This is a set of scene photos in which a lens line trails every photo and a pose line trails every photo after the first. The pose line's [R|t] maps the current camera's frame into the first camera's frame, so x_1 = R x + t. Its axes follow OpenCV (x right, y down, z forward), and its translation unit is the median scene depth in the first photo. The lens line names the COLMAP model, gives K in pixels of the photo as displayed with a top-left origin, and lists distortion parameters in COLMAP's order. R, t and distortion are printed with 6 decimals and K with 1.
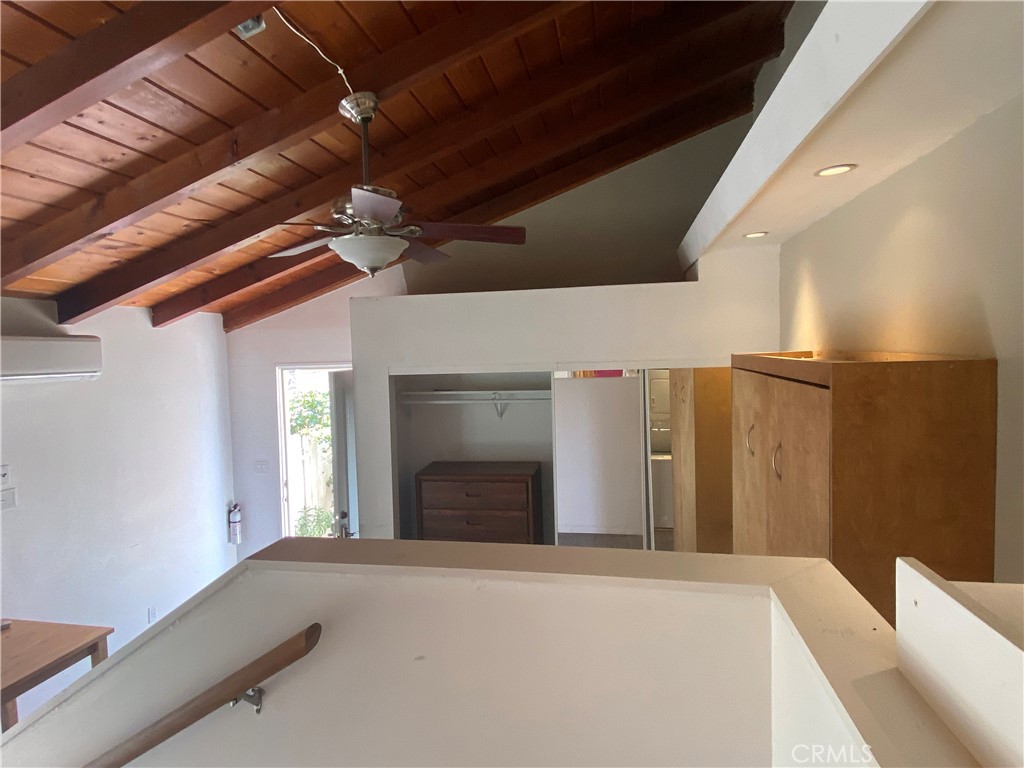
lens RADIAL K [[575.6, 0, 508.0], [0, 575.6, 385.2], [0, 0, 1]] dist [0.077365, -0.083651]
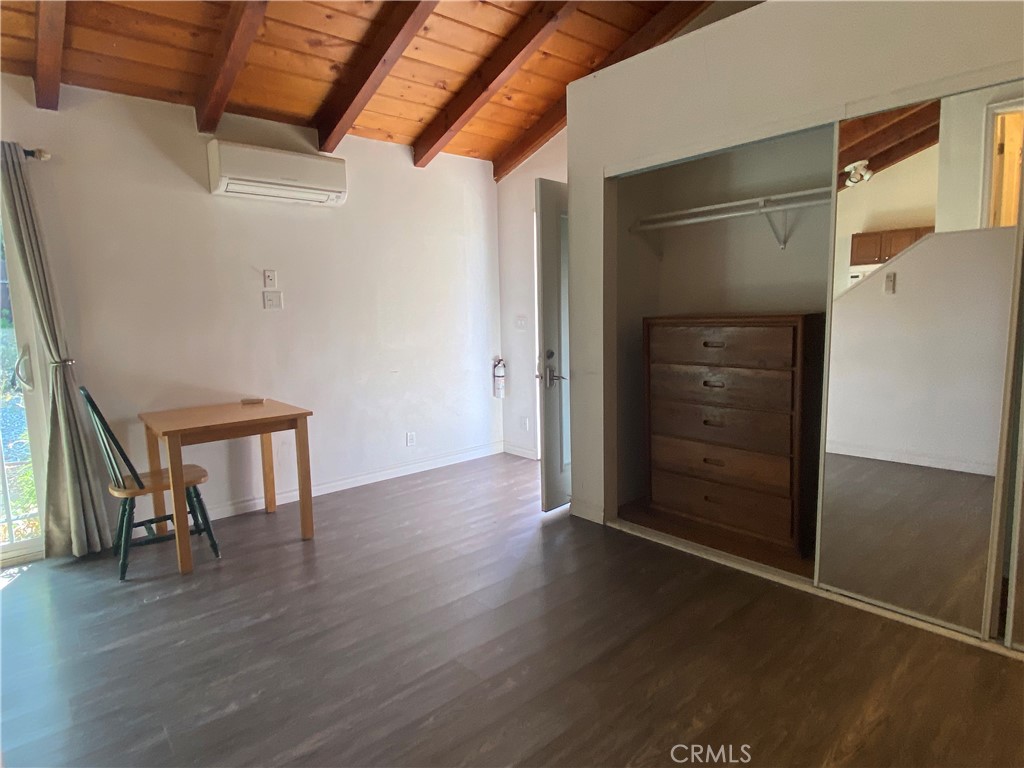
lens RADIAL K [[575.6, 0, 508.0], [0, 575.6, 385.2], [0, 0, 1]] dist [0.077365, -0.083651]
pose [[0.778265, 0.087563, -0.621801, 0.193650], [-0.032657, 0.994534, 0.099177, 0.177675], [0.627086, -0.056880, 0.776870, 0.282631]]
